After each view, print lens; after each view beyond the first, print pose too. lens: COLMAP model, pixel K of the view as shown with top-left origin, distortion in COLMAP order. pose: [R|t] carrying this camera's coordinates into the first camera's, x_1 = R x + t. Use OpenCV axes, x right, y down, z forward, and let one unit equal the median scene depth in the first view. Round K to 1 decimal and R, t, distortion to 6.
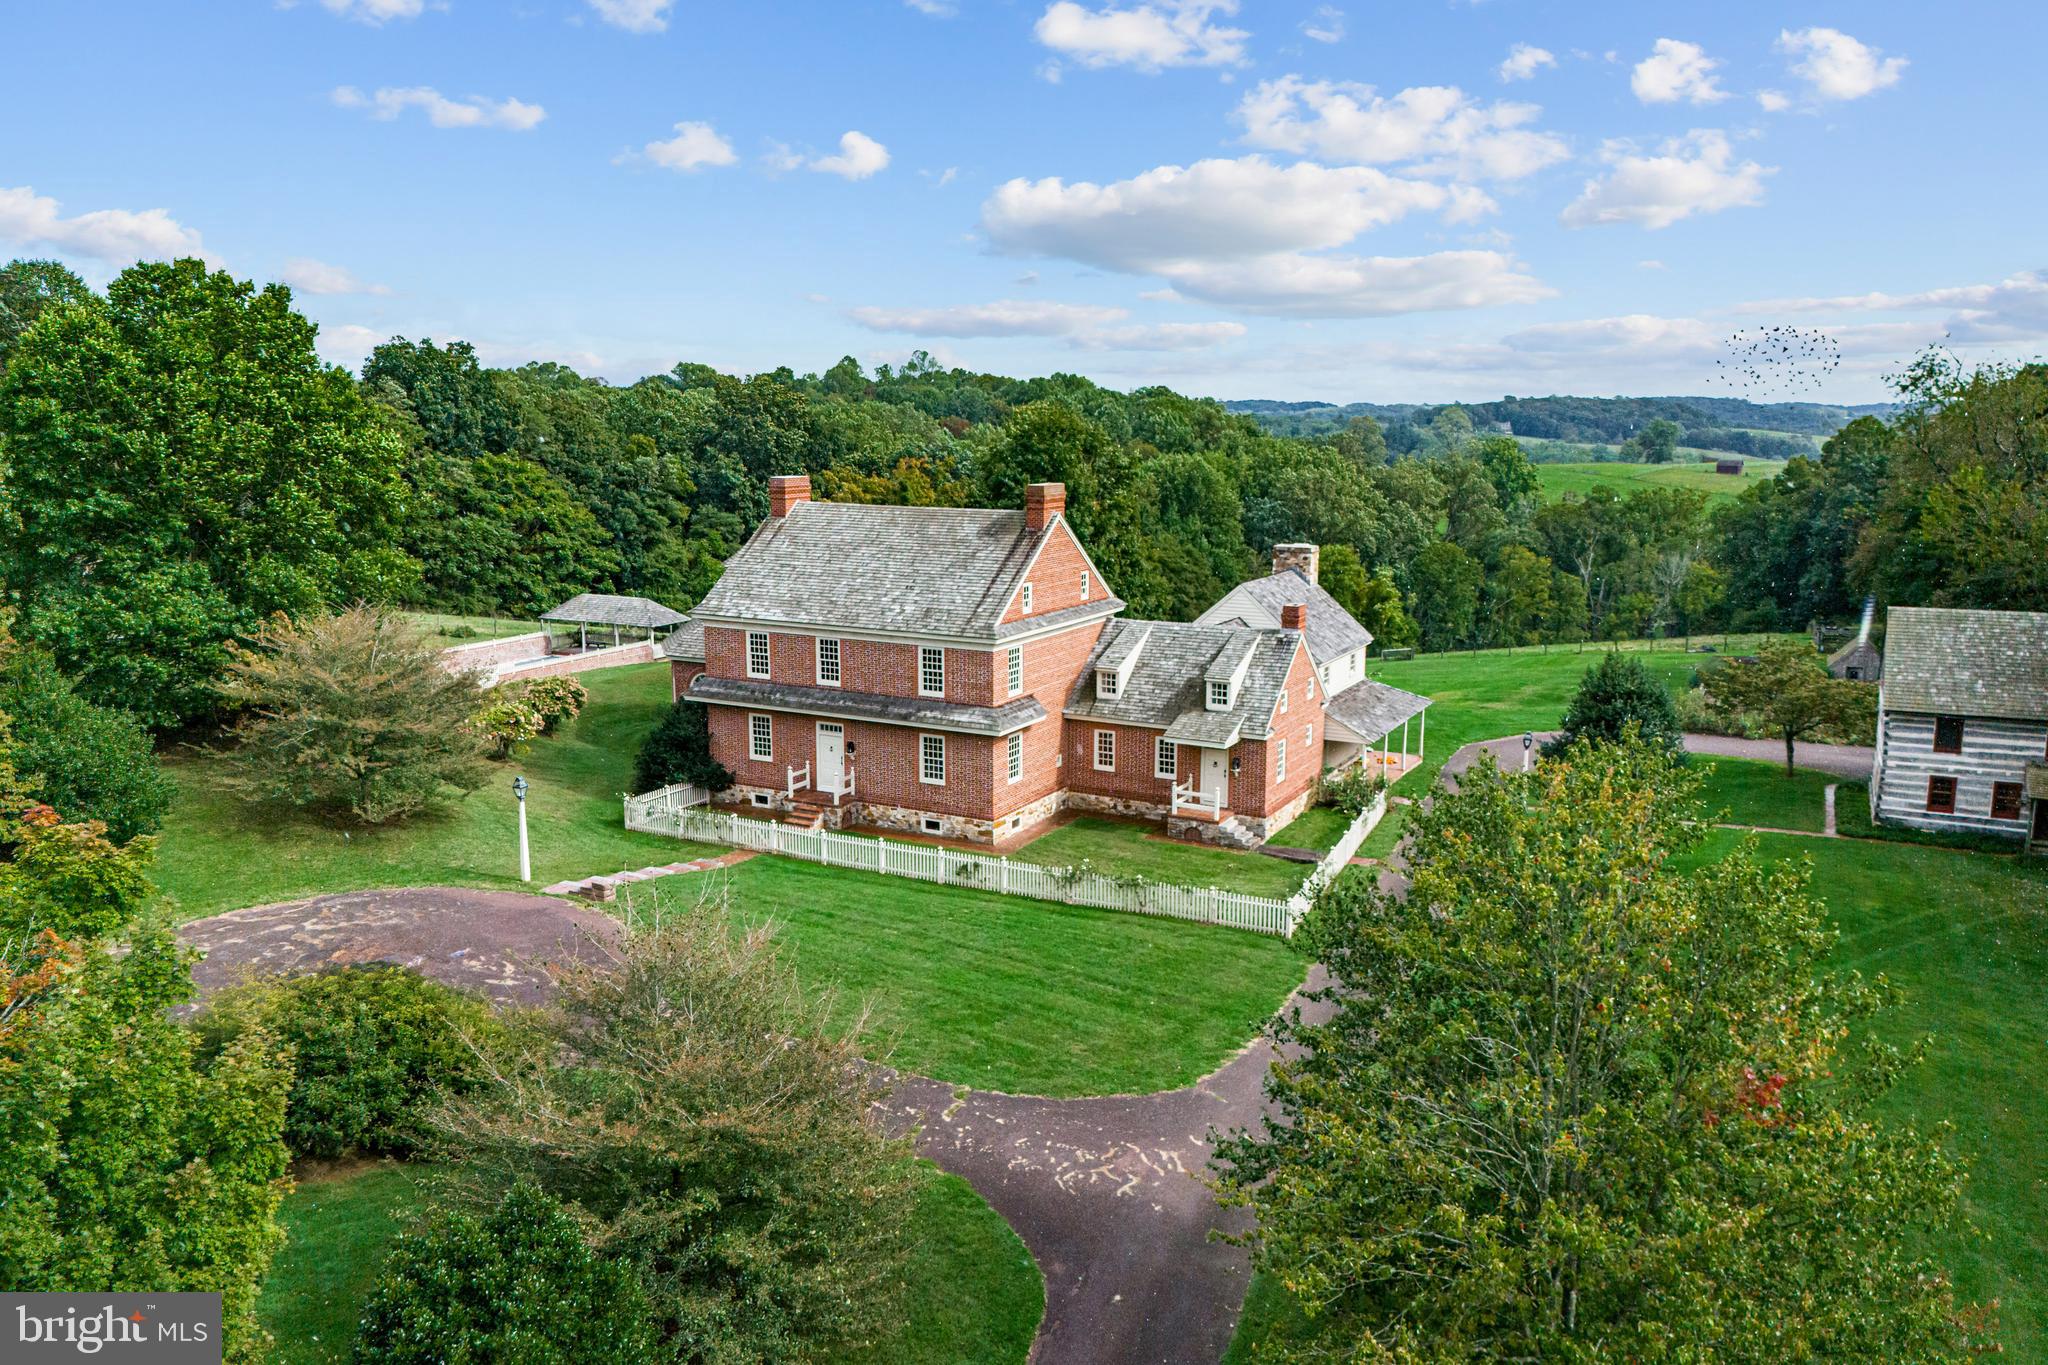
lens RADIAL K [[1475.2, 0, 1016.1], [0, 1475.2, 688.4], [0, 0, 1]] dist [0.106530, -0.119258]
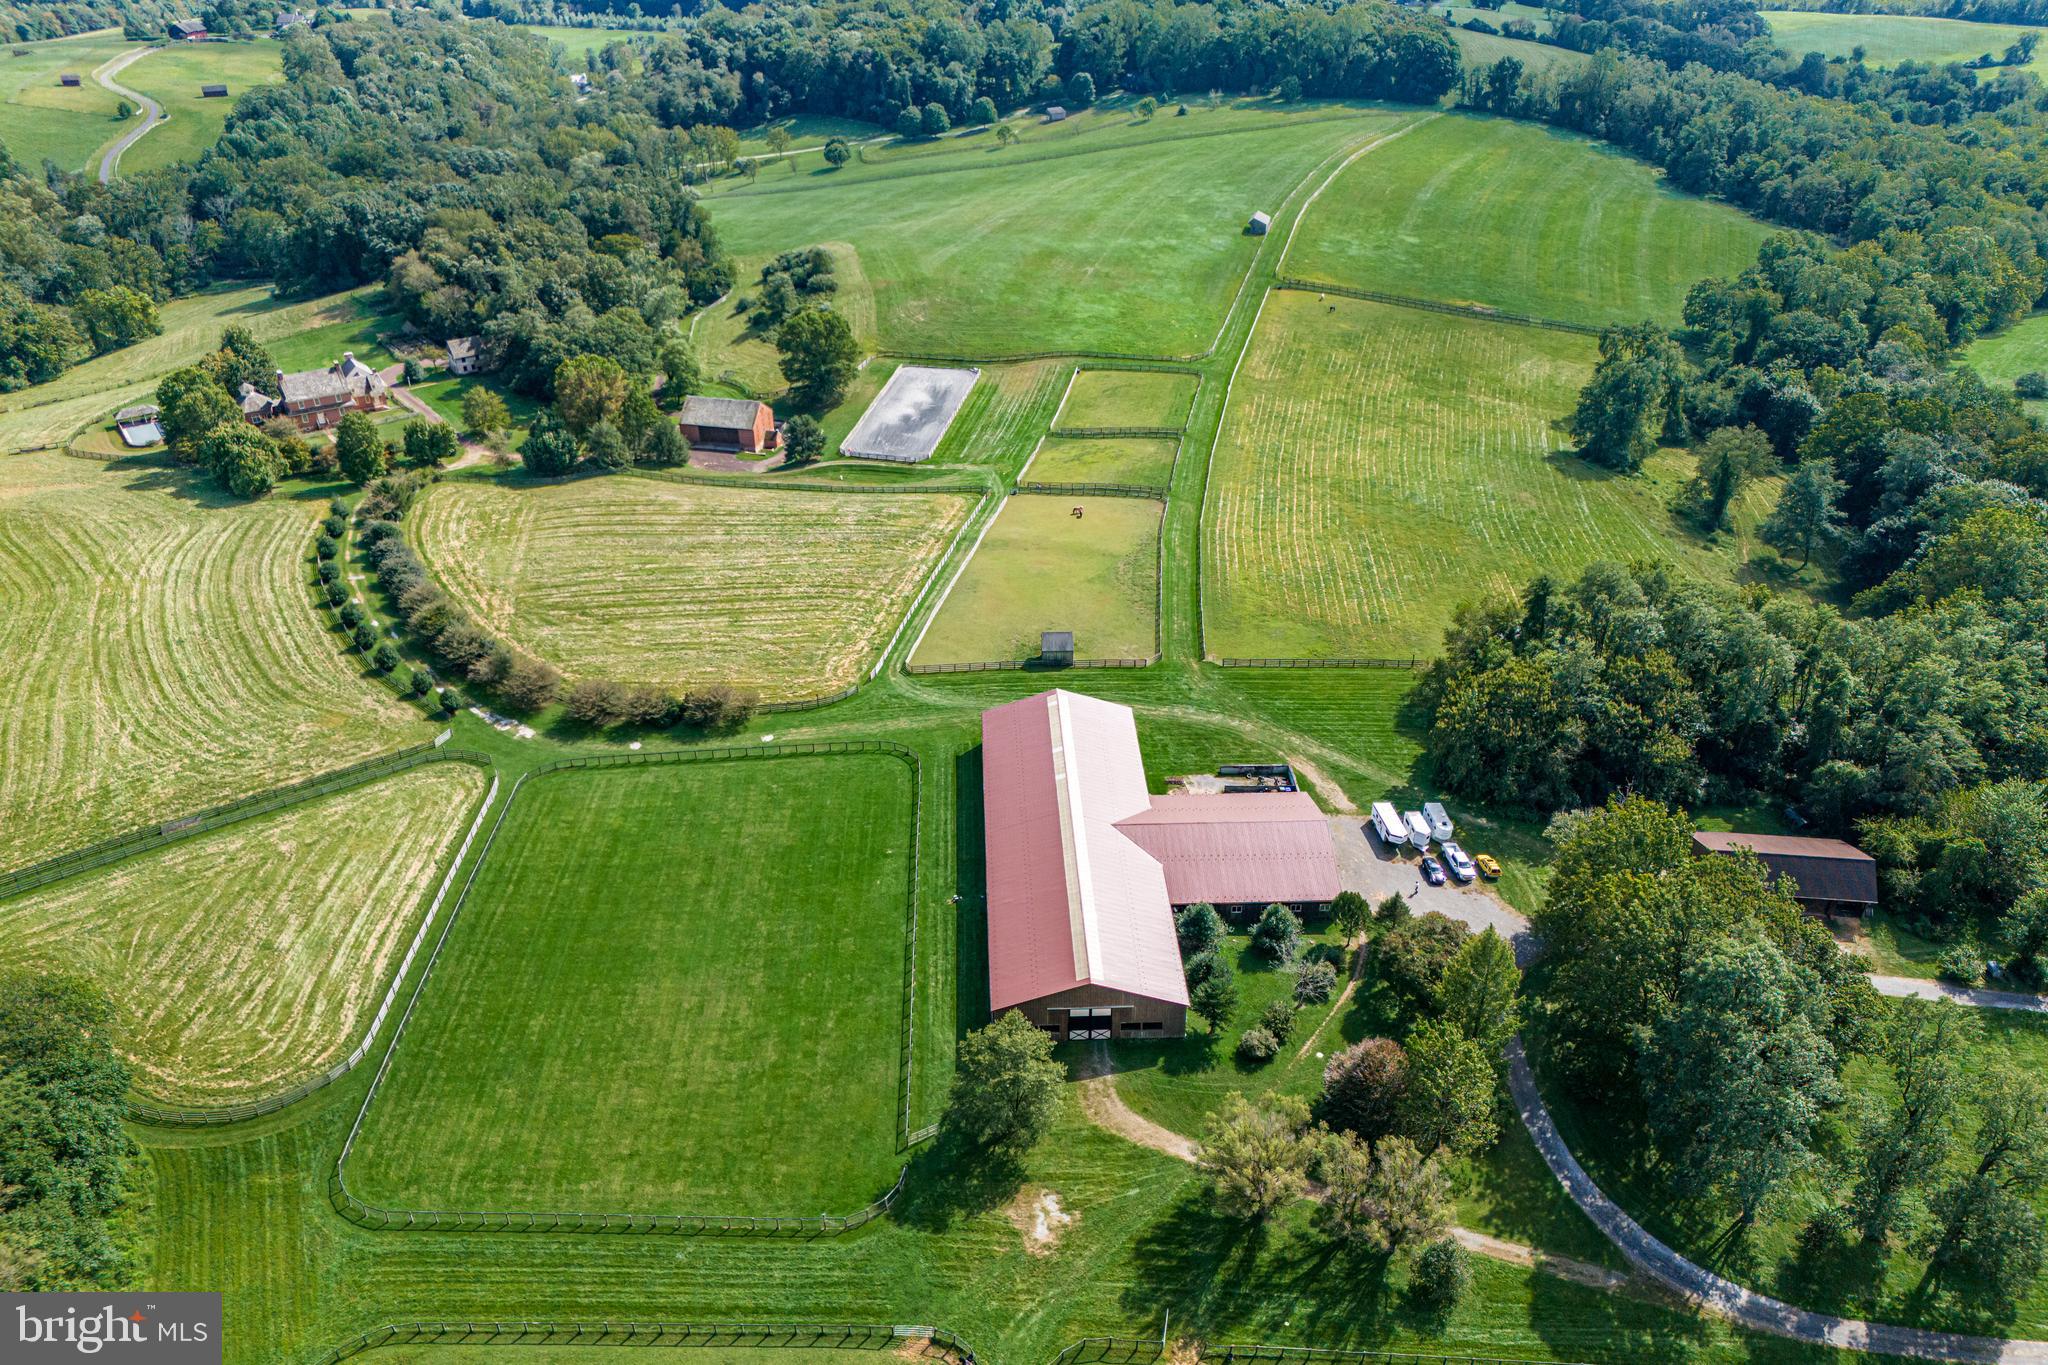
lens RADIAL K [[1475.2, 0, 1016.1], [0, 1475.2, 688.4], [0, 0, 1]] dist [0.106530, -0.119258]
pose [[0.478564, -0.465038, 0.744792, -3.721452], [0.169511, 0.881207, 0.441295, -1.160464], [-0.861535, -0.084938, 0.500543, -4.433602]]
